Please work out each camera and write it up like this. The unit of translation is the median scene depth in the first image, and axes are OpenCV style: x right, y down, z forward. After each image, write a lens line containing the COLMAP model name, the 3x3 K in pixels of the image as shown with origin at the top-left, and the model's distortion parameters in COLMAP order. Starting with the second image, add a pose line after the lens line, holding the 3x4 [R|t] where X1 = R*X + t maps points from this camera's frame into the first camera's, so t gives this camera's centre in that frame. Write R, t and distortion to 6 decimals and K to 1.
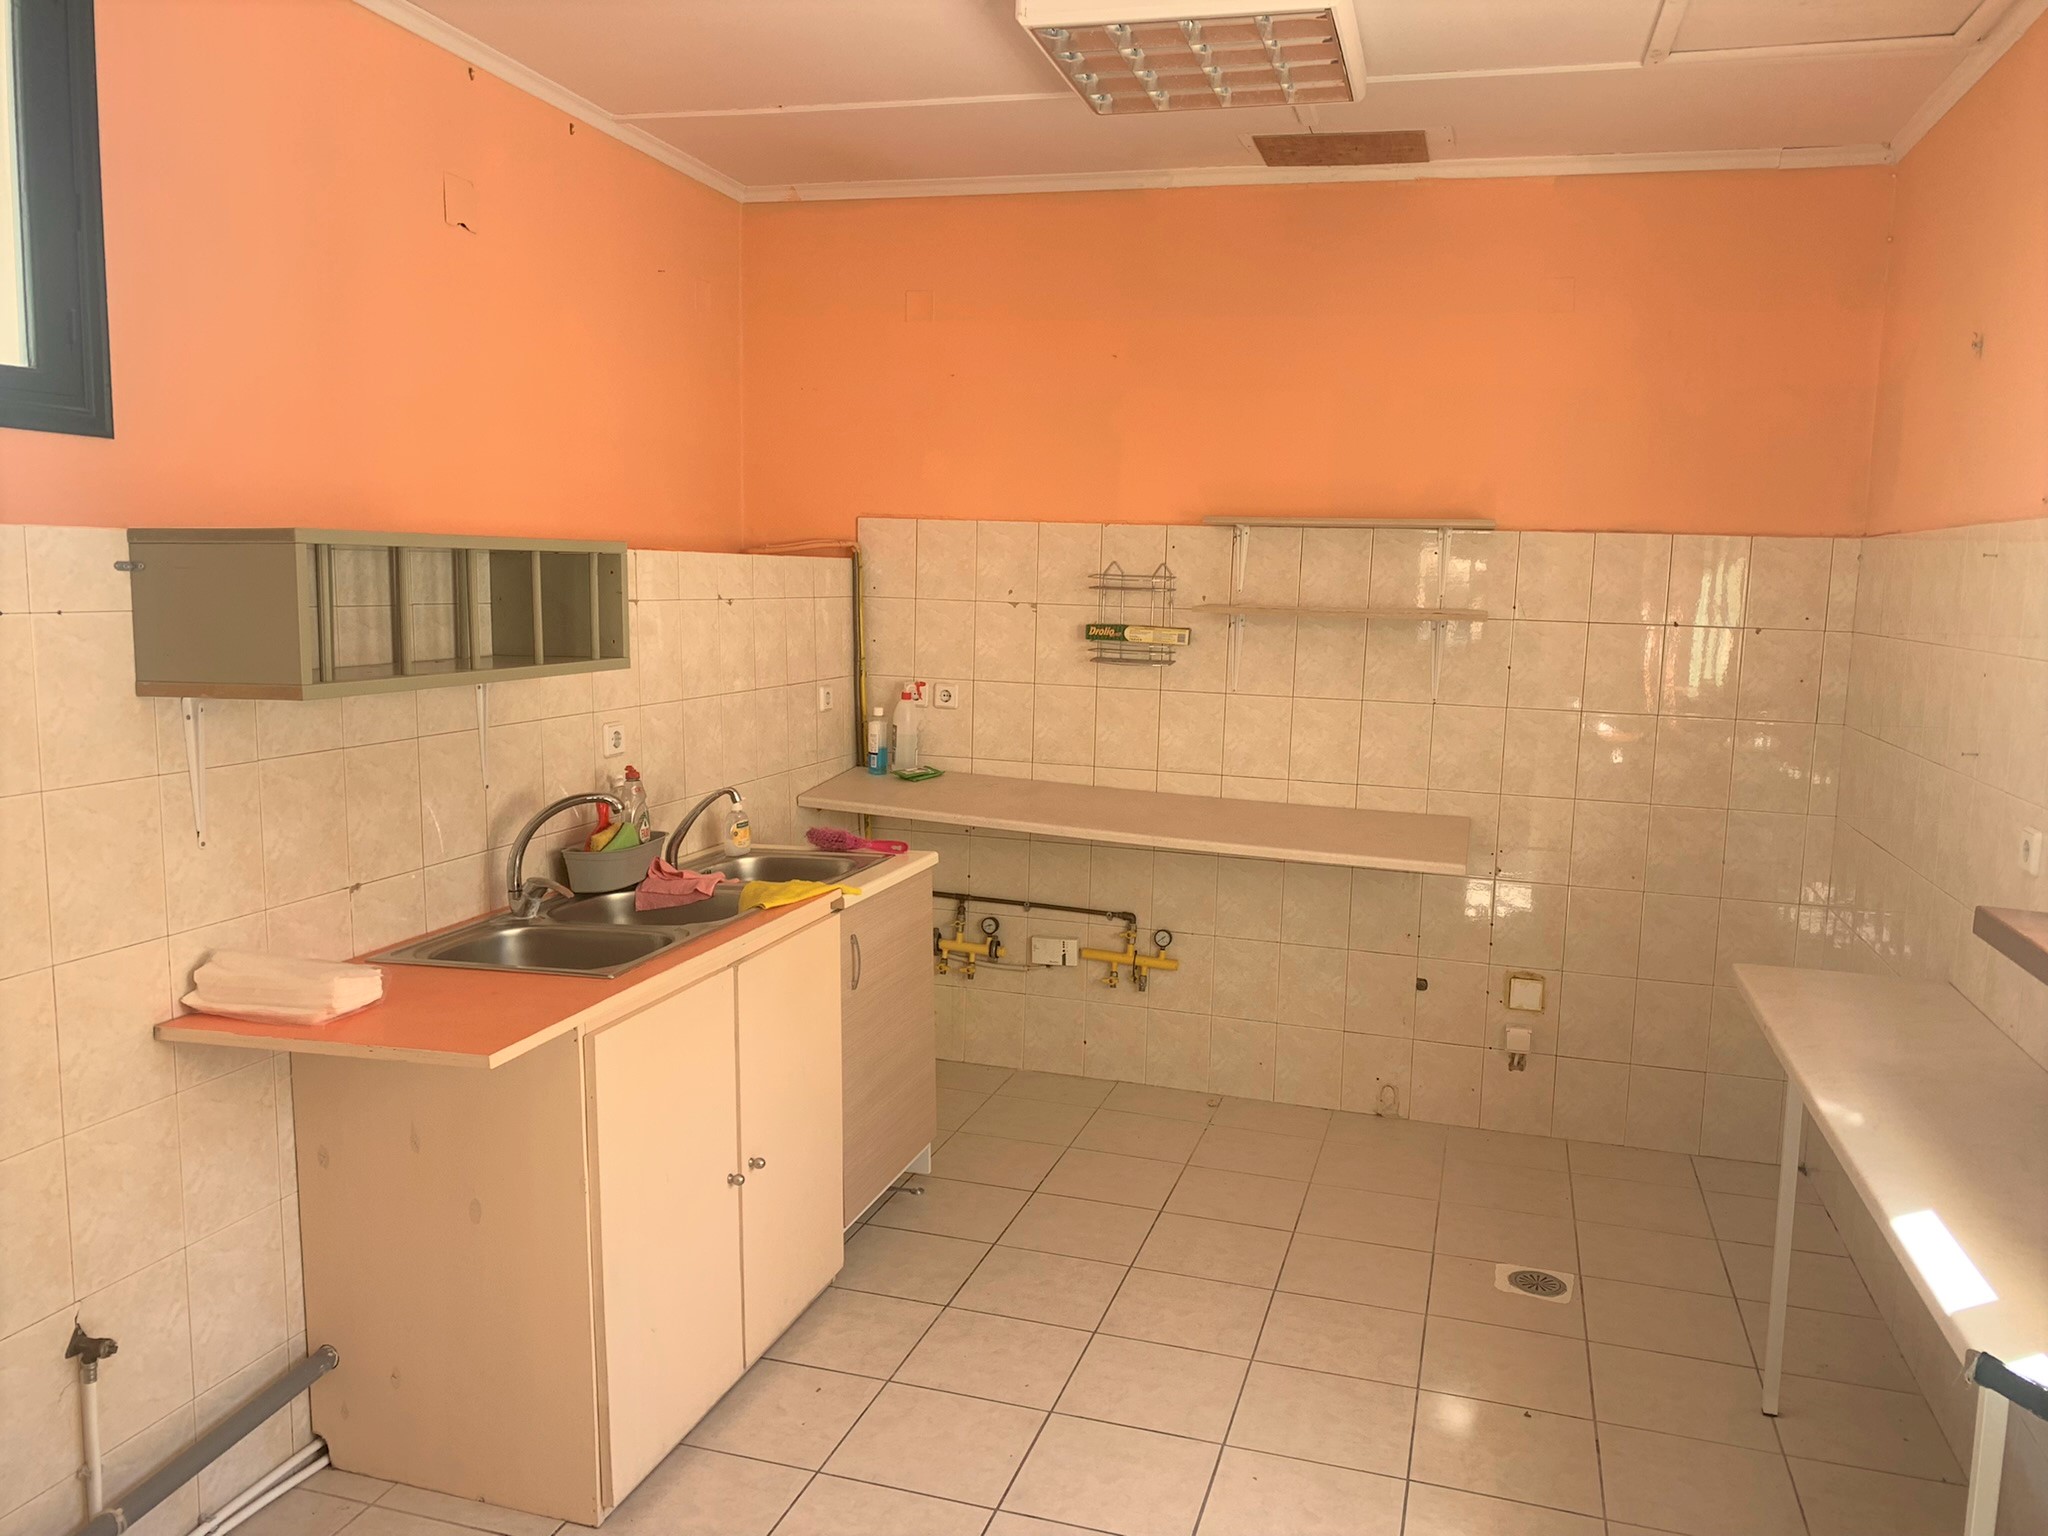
lens RADIAL K [[1532.9, 0, 1024.3], [0, 1532.9, 780.0], [0, 0, 1]] dist [0.012497, 0.002985]
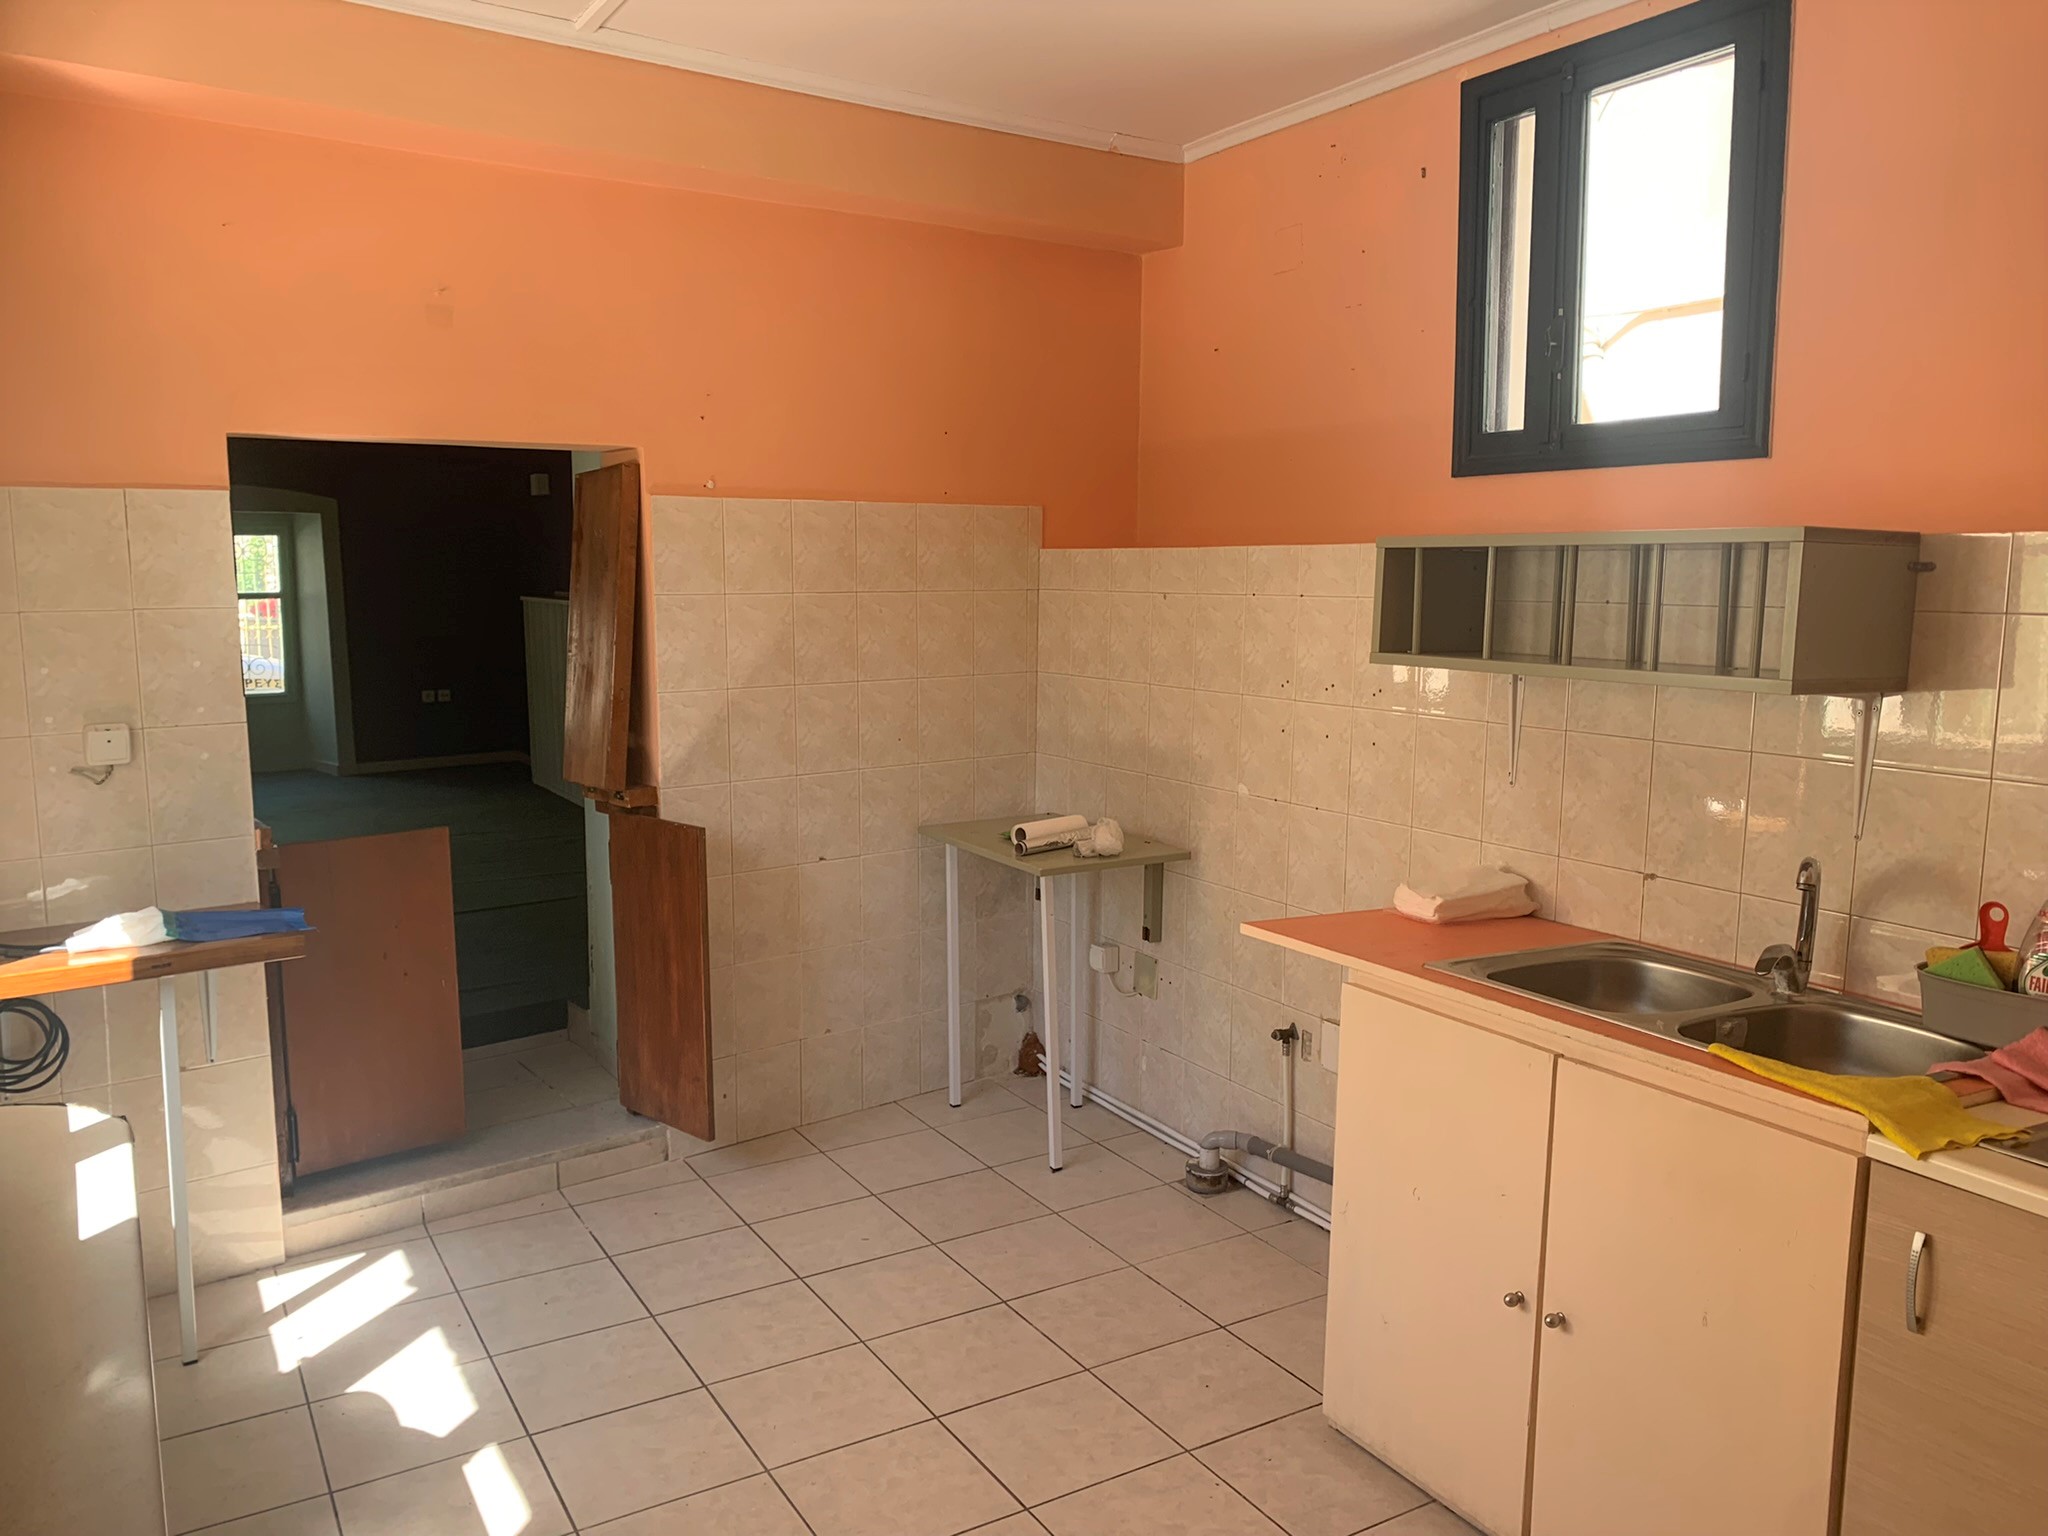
lens RADIAL K [[1532.9, 0, 1024.3], [0, 1532.9, 780.0], [0, 0, 1]] dist [0.012497, 0.002985]
pose [[-0.680247, 0.083787, -0.728178, 0.634561], [-0.109784, 0.970592, 0.214238, -0.178389], [0.724714, 0.225678, -0.651044, 1.435623]]
